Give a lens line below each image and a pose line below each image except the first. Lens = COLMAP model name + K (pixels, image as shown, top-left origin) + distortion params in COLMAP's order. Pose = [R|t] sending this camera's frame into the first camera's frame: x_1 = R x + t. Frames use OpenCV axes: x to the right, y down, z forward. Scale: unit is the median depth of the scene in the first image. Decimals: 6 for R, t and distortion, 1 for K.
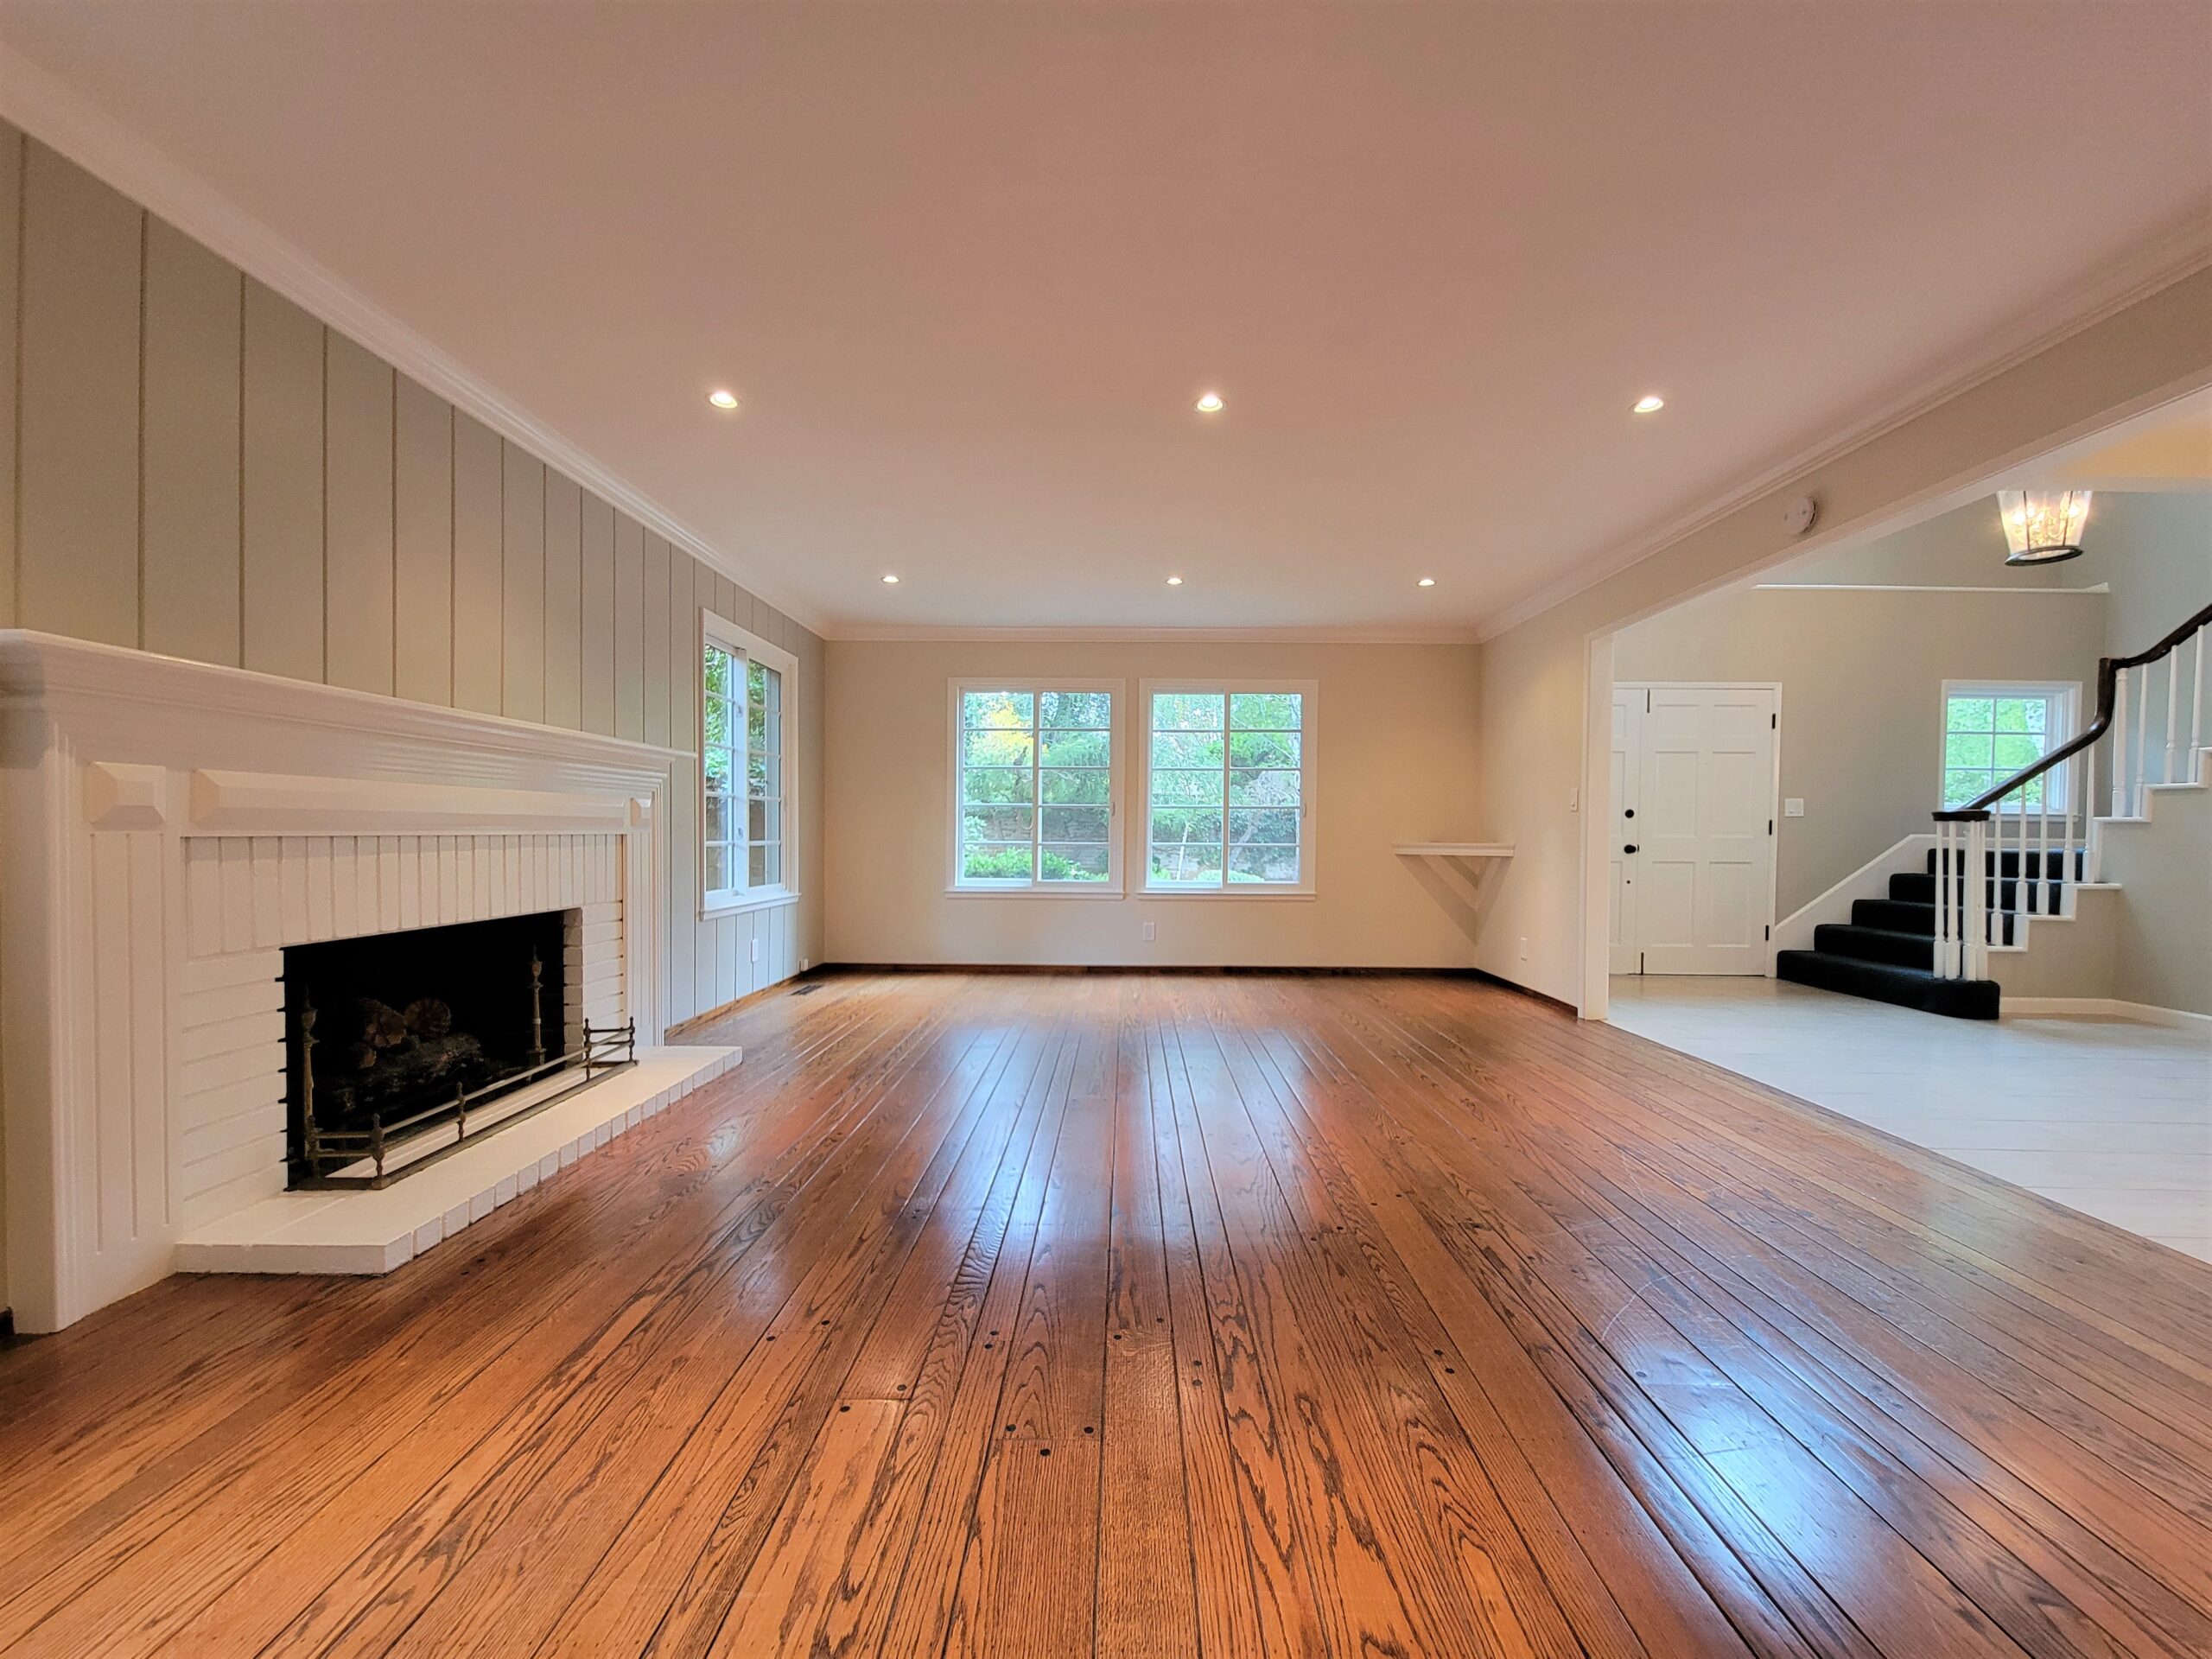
lens RADIAL K [[904.0, 0, 1108.8], [0, 904.0, 842.4], [0, 0, 1]] dist [0.000192, -0.001790]
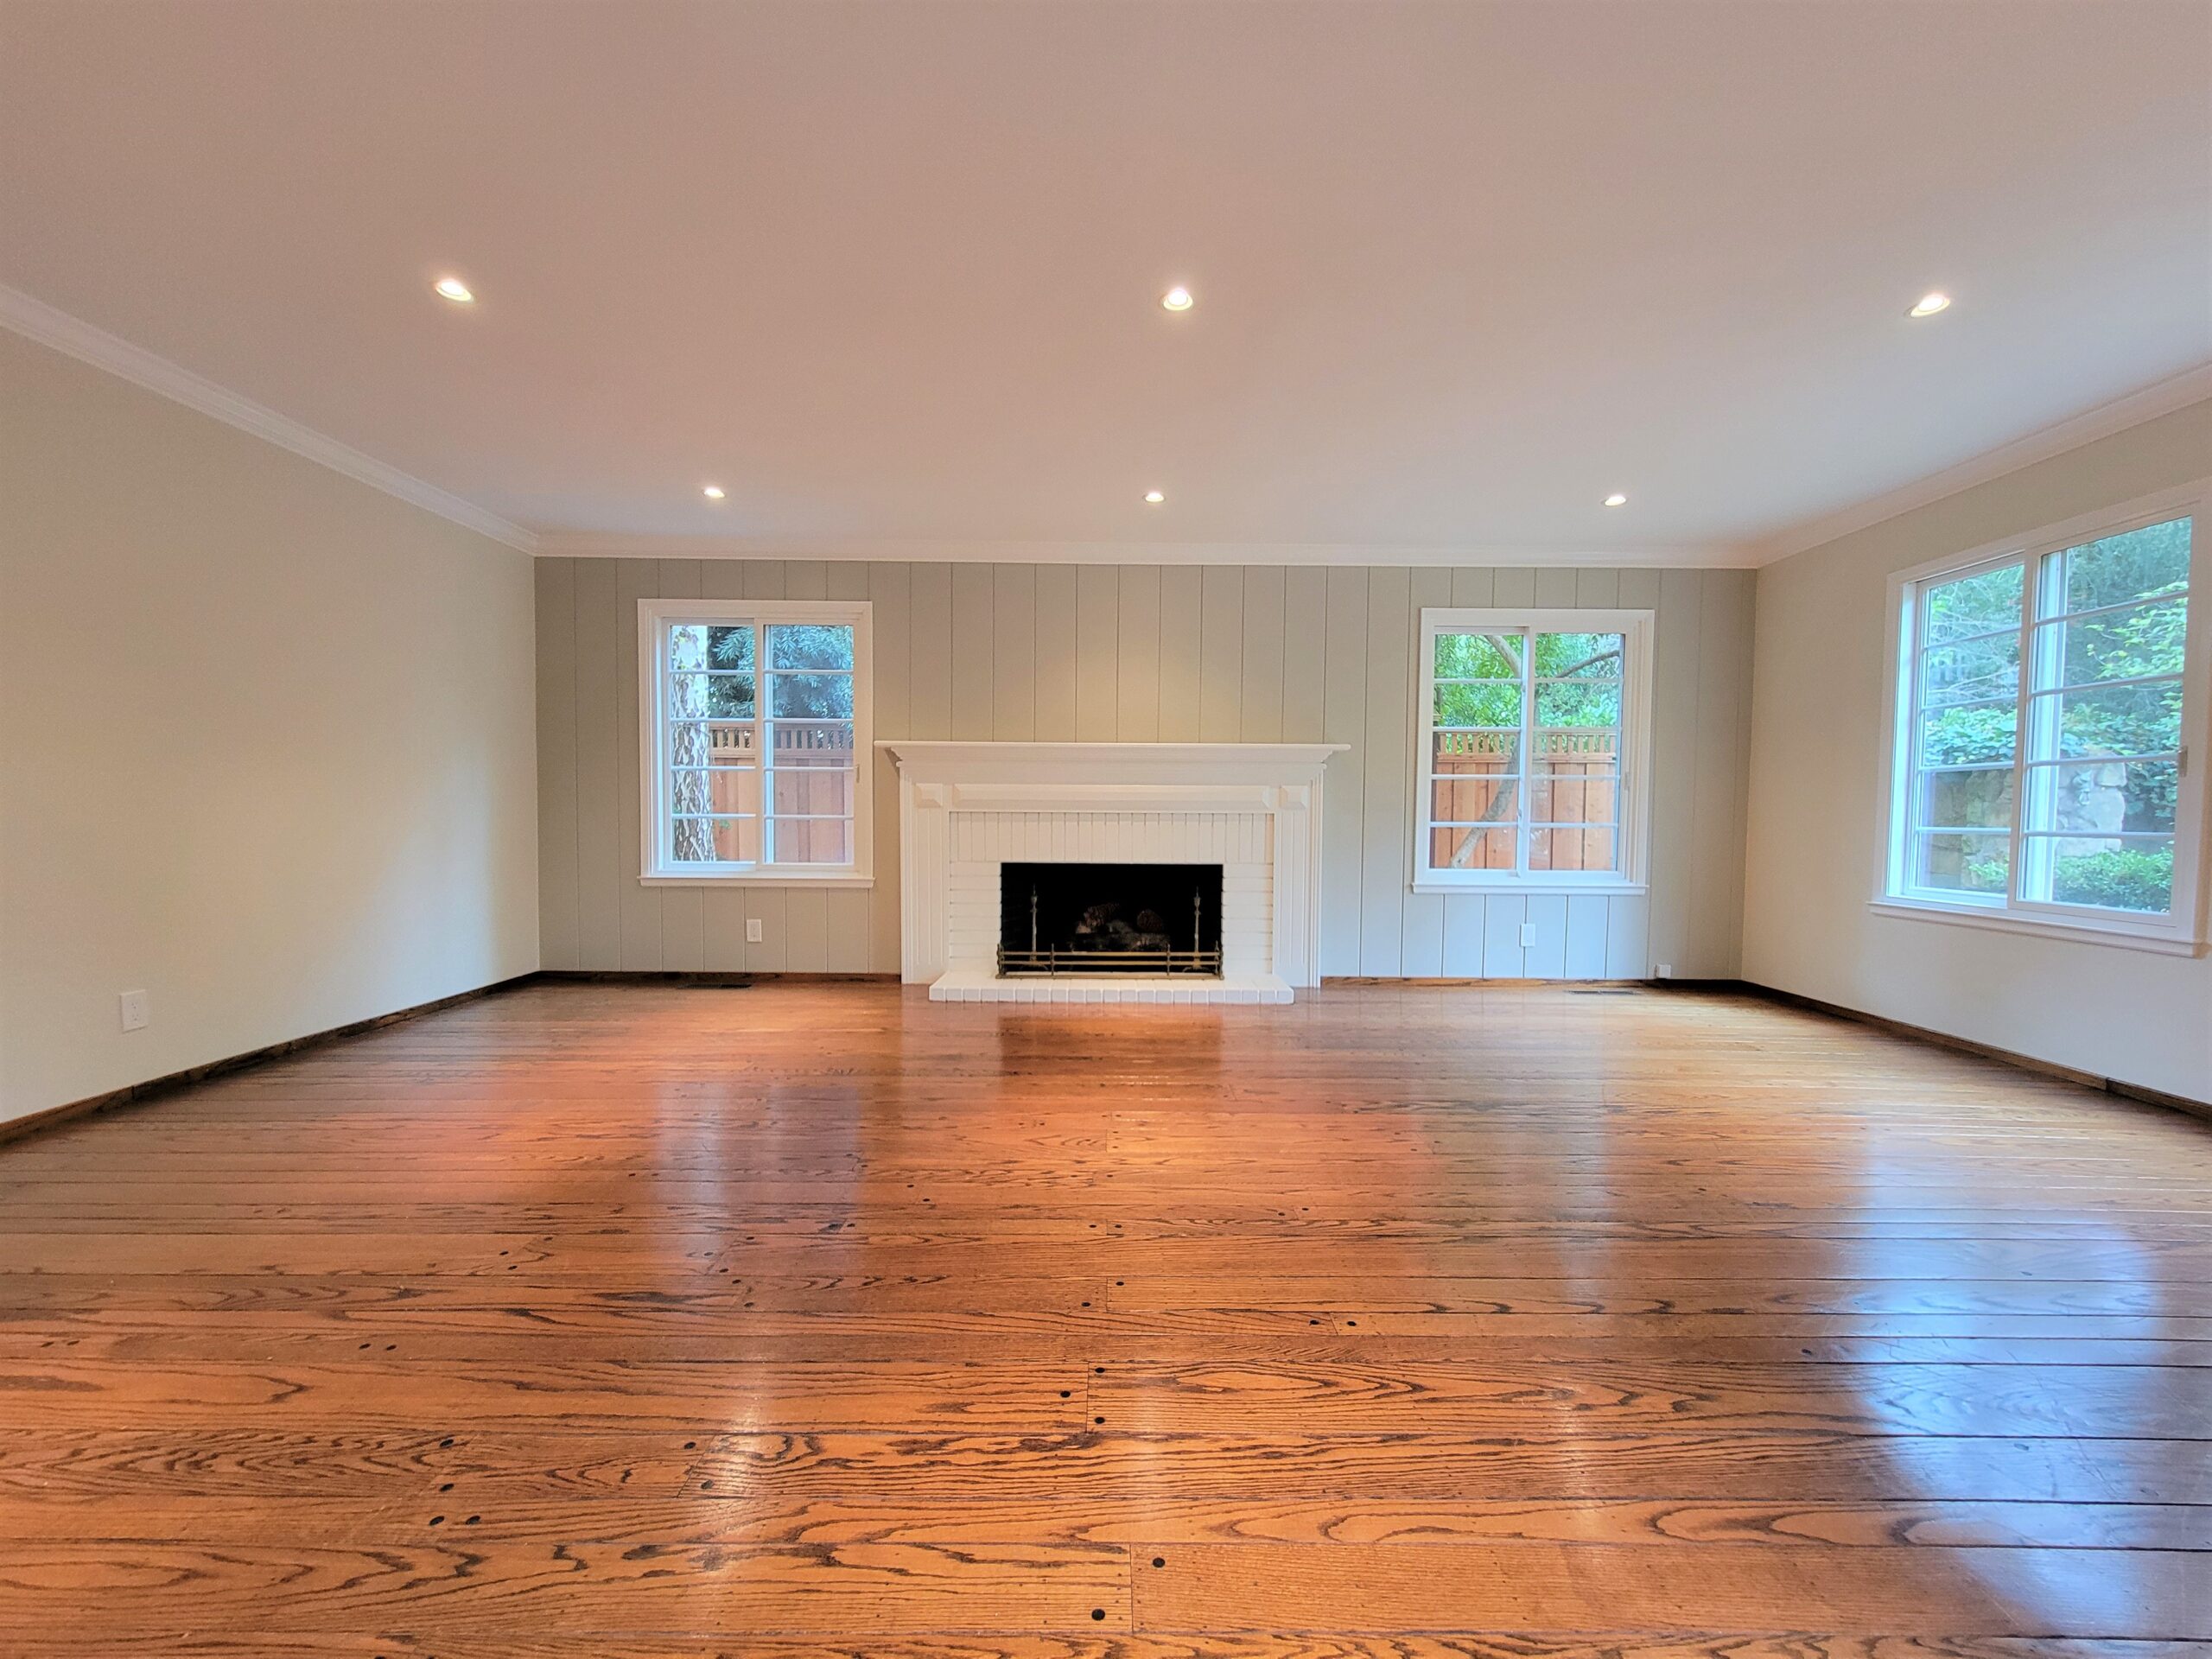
lens RADIAL K [[904.0, 0, 1118.2], [0, 904.0, 839.3], [0, 0, 1]] dist [0.000192, -0.001790]
pose [[0.021969, 0.025146, -0.999442, 1.175321], [-0.016074, 0.999563, 0.024796, 0.000513], [0.999629, 0.015520, 0.022364, 1.117279]]
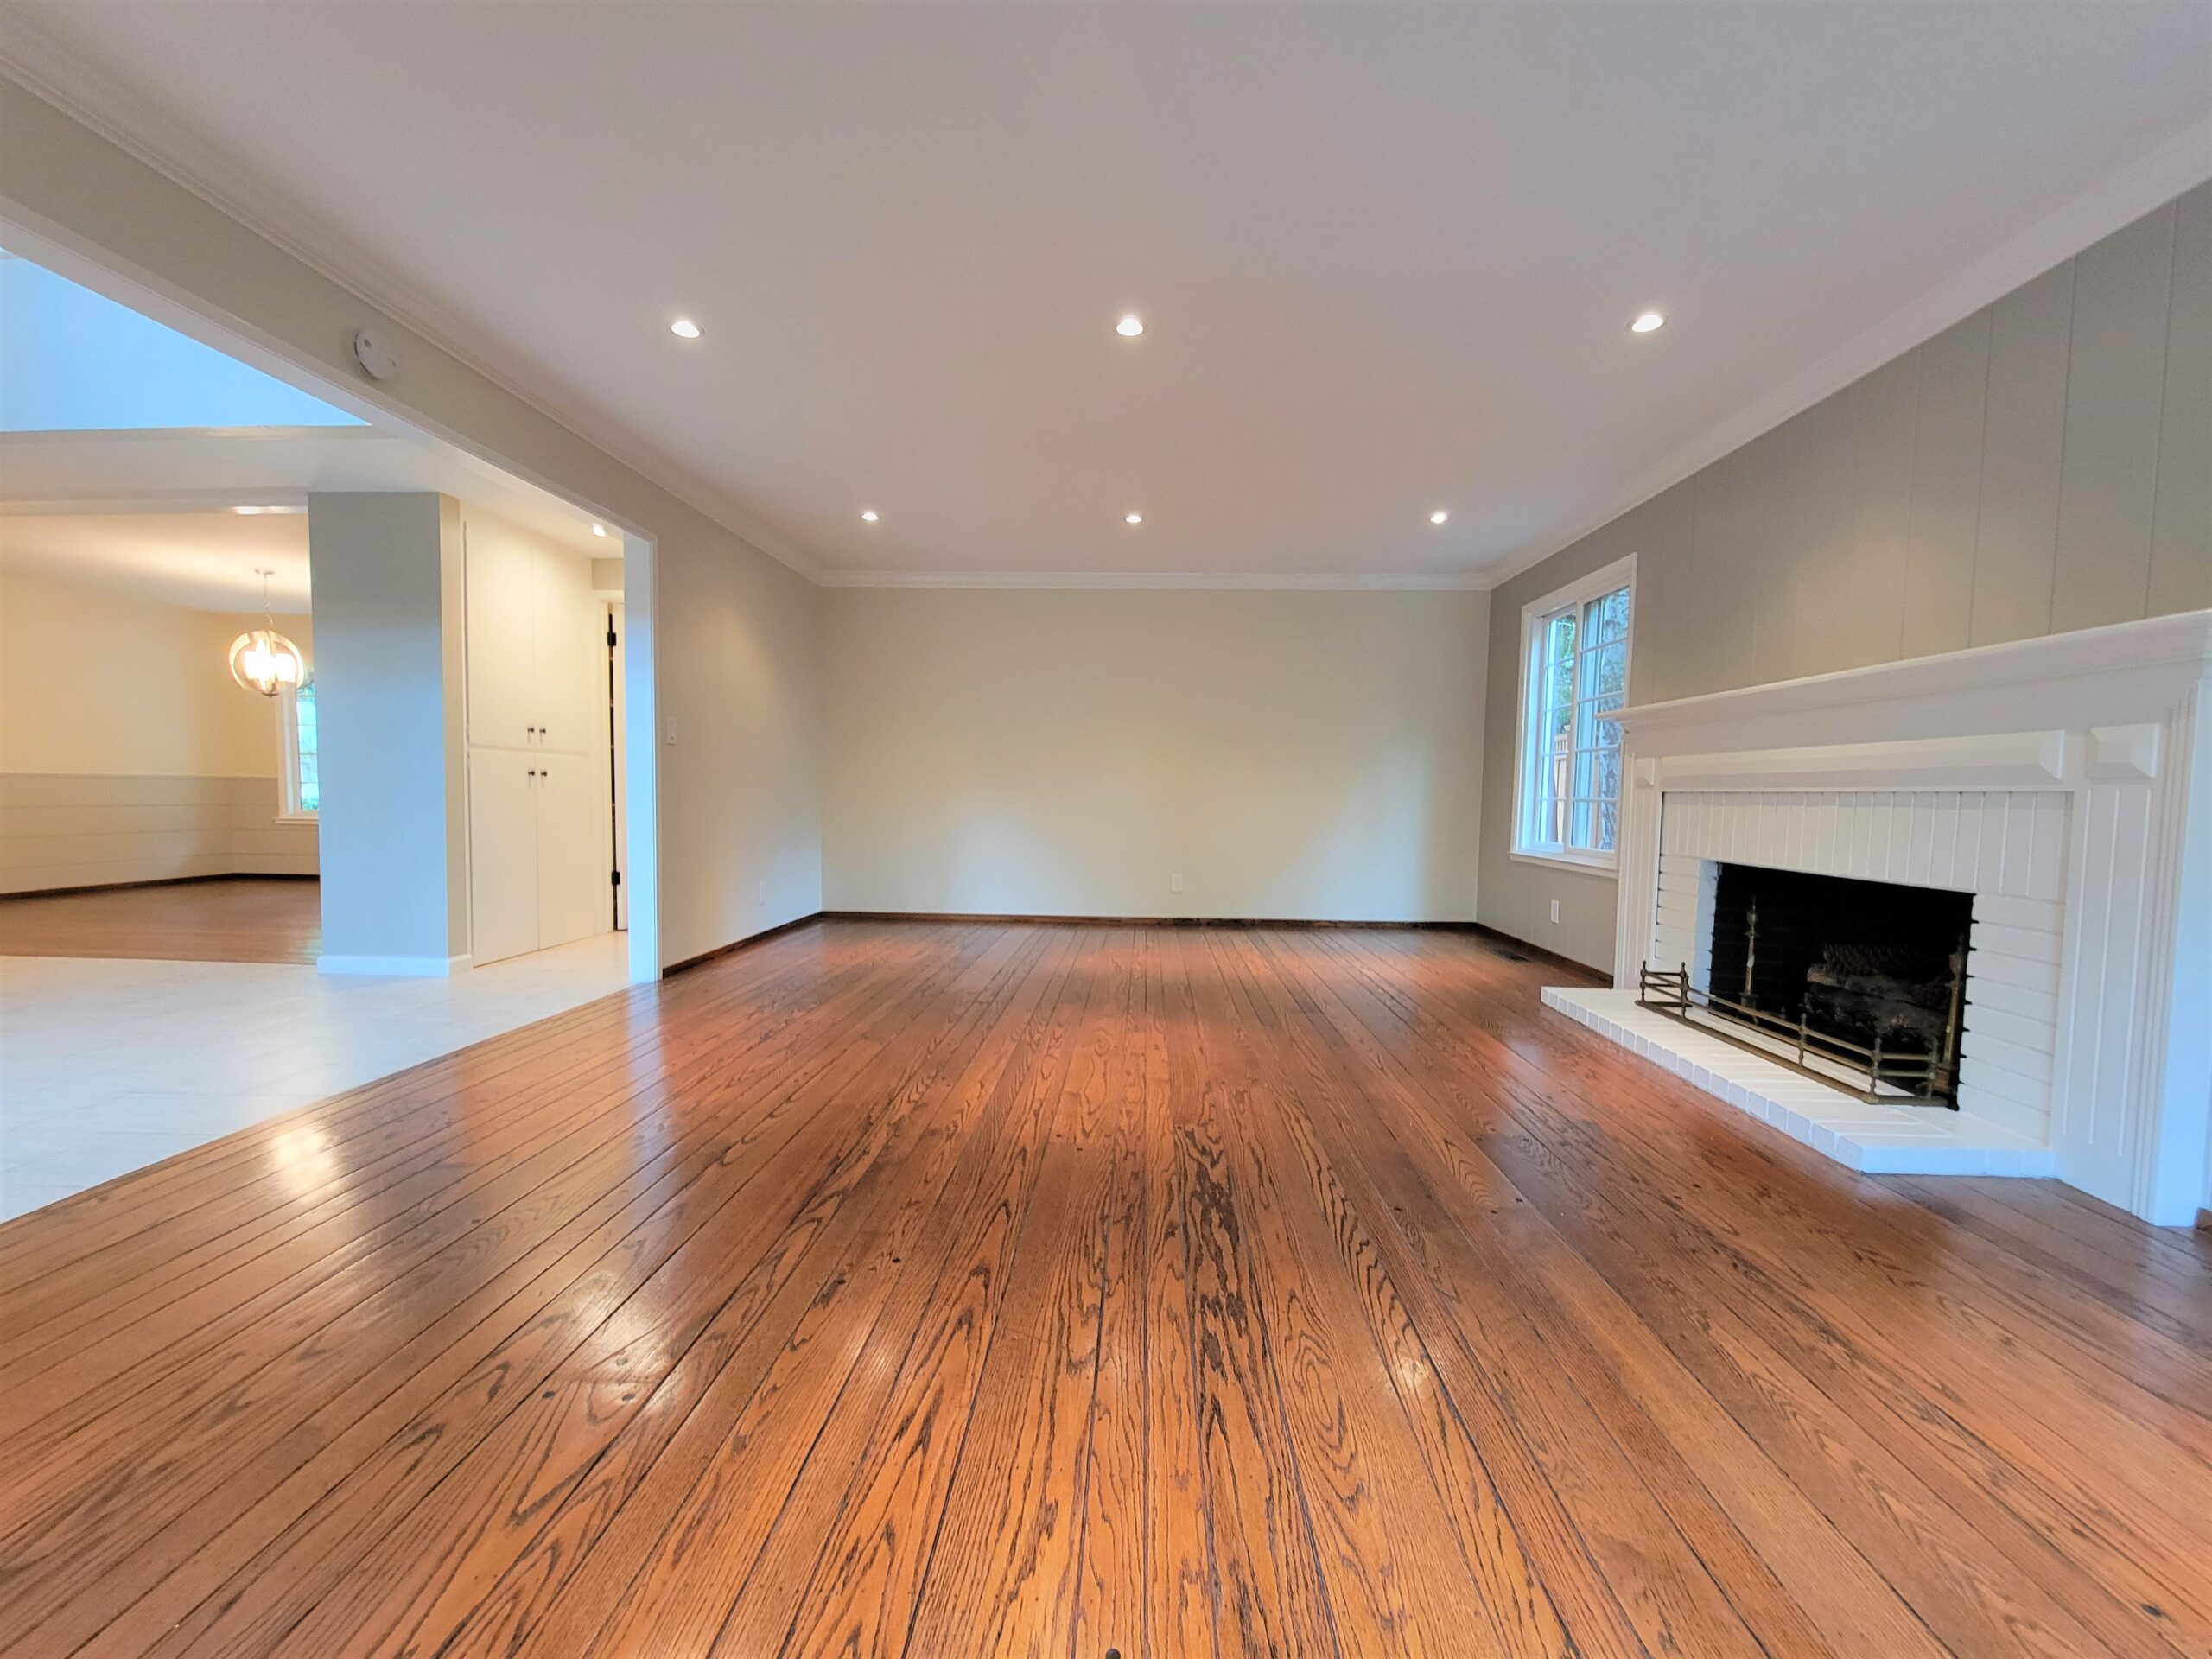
lens RADIAL K [[904.0, 0, 1113.4], [0, 904.0, 836.0], [0, 0, 1]] dist [0.000192, -0.001790]
pose [[-0.999670, -0.017825, 0.018516, 0.129529], [-0.016747, 0.998243, 0.056831, -0.002170], [-0.019497, 0.056502, -0.998212, 2.384167]]
